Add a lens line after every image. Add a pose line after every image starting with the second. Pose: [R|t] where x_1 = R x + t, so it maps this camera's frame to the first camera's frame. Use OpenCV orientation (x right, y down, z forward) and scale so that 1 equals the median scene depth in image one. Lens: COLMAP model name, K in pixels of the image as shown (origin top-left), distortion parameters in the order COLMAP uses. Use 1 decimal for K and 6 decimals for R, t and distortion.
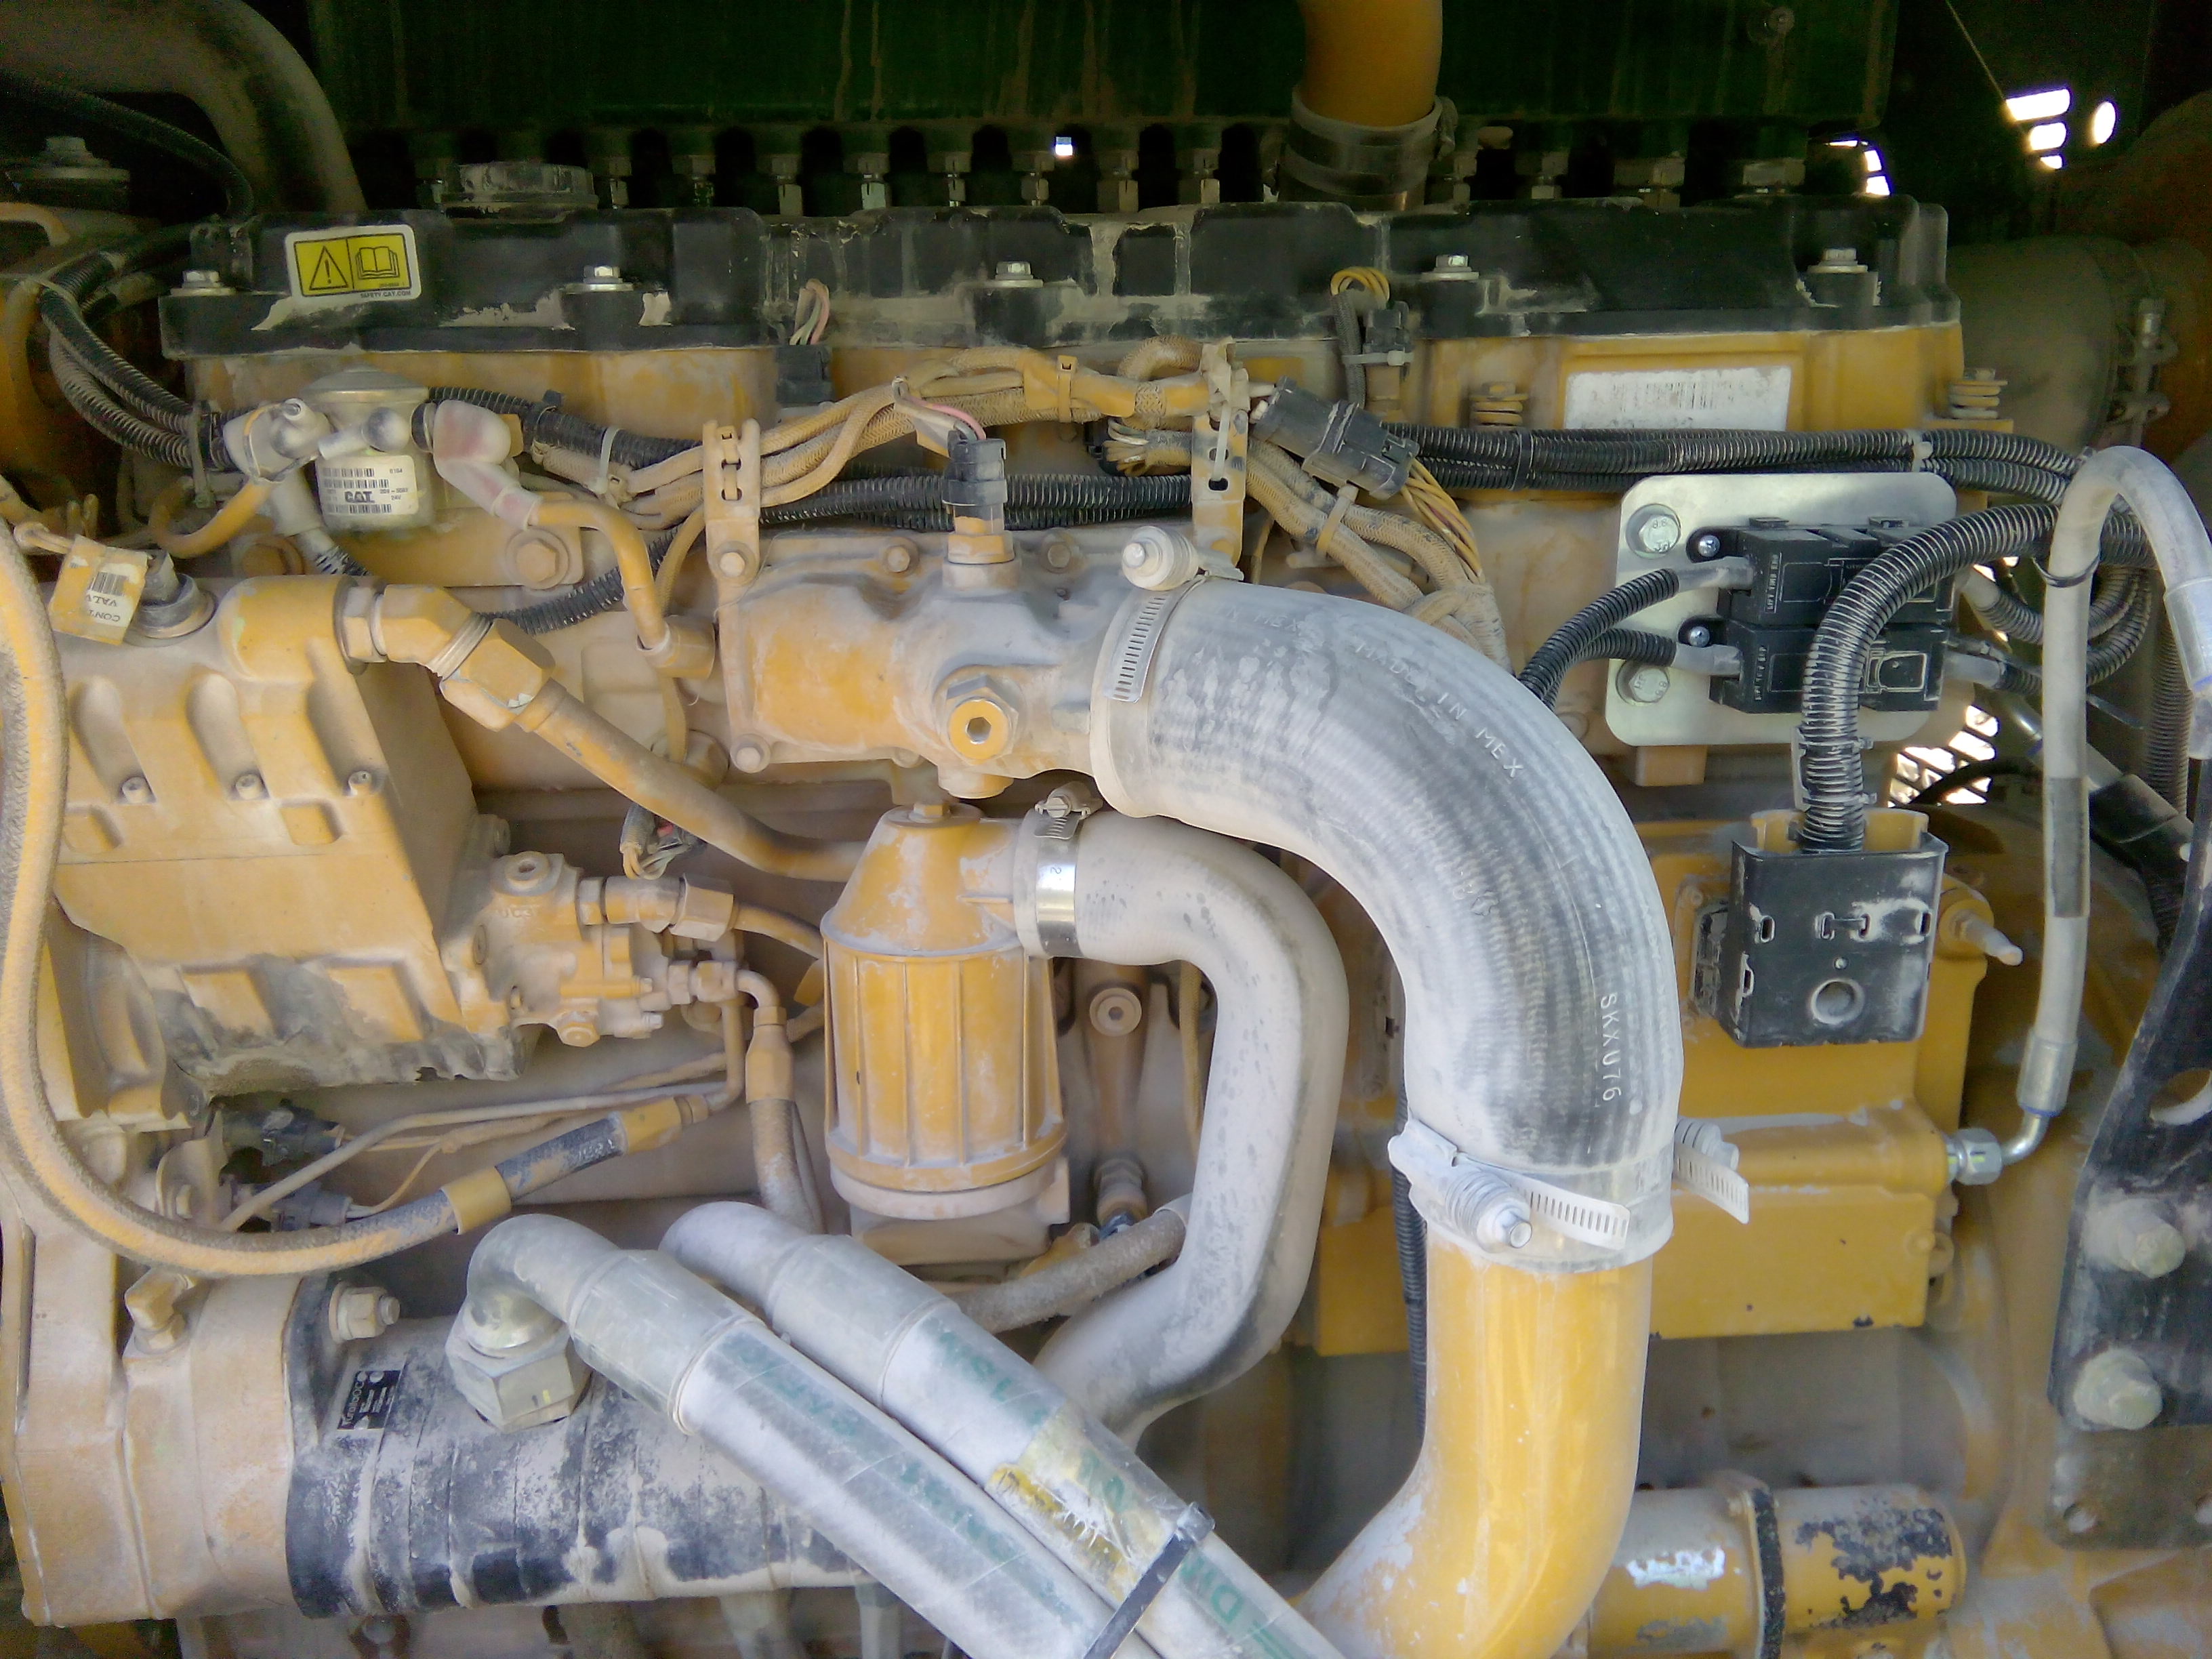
lens RADIAL K [[1720.7, 0, 1159.8], [0, 1720.7, 837.5], [0, 0, 1]] dist [0.044869, -0.095278]
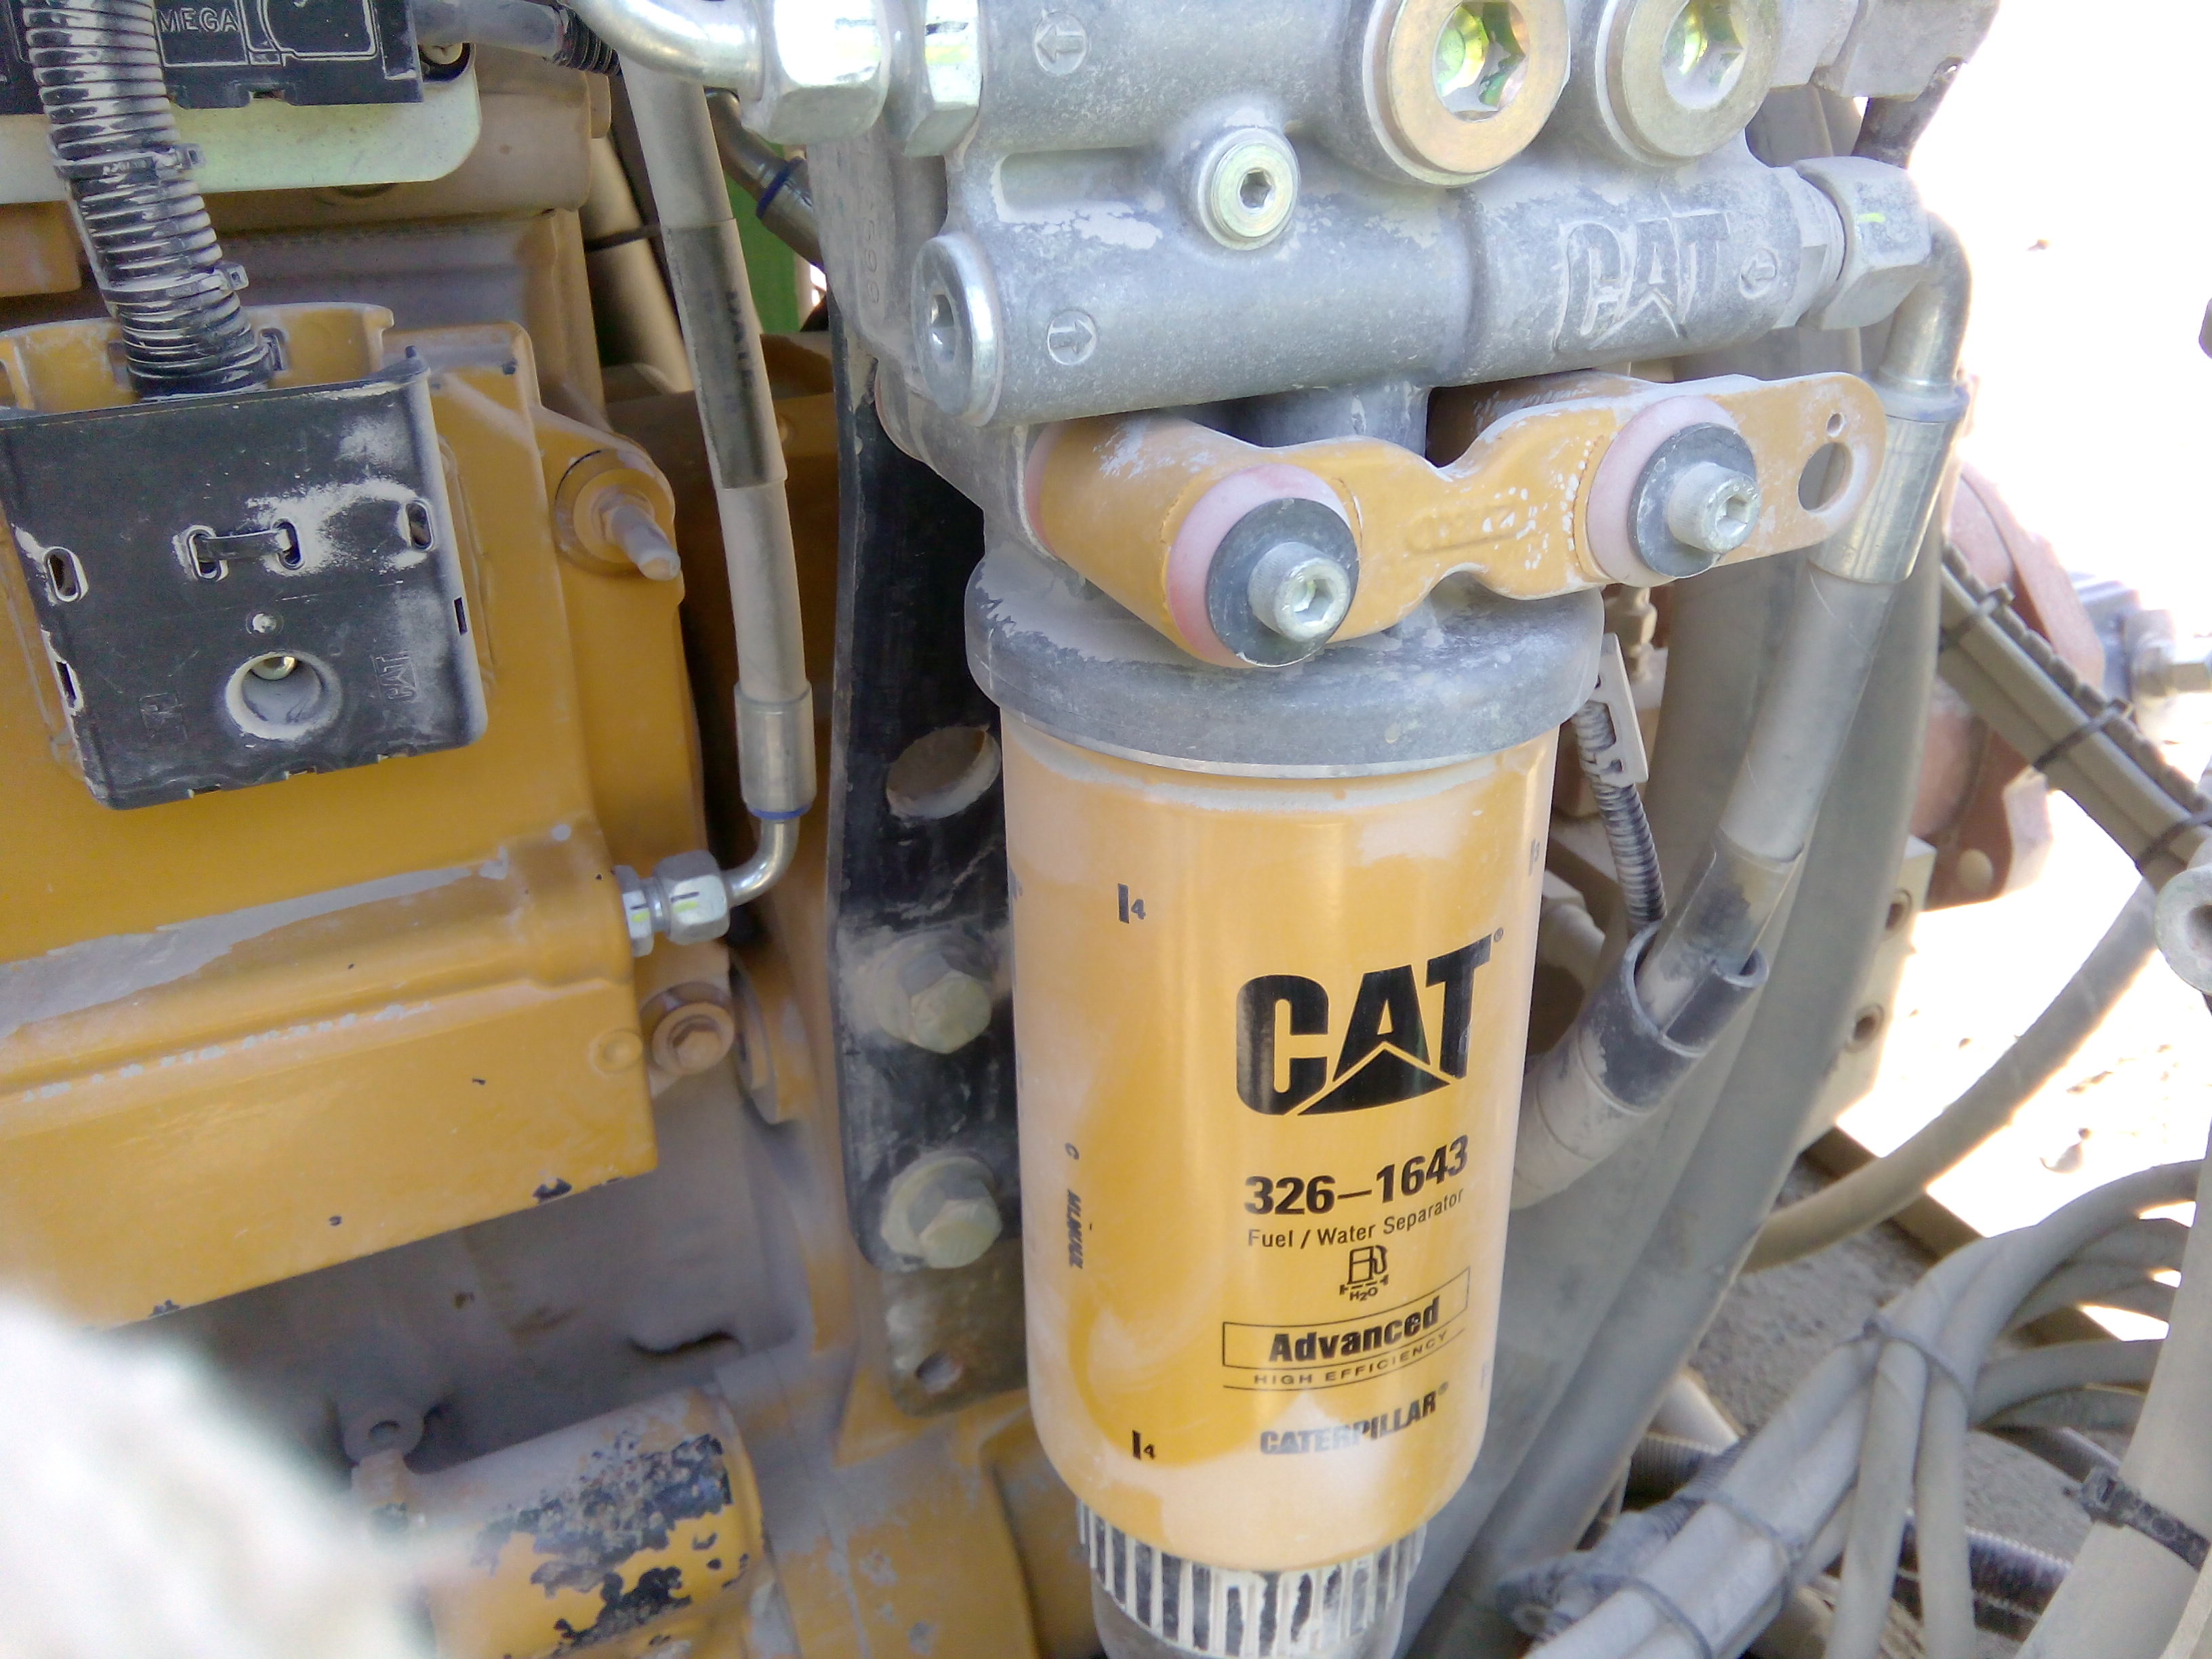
lens RADIAL K [[1721.4, 0, 1106.0], [0, 1721.4, 829.5], [0, 0, 1]] dist [0.032758, -0.050266]
pose [[0.921867, -0.169959, 0.348246, 0.414877], [0.091194, 0.968596, 0.231310, 0.034836], [-0.376623, -0.181479, 0.908416, 0.413487]]
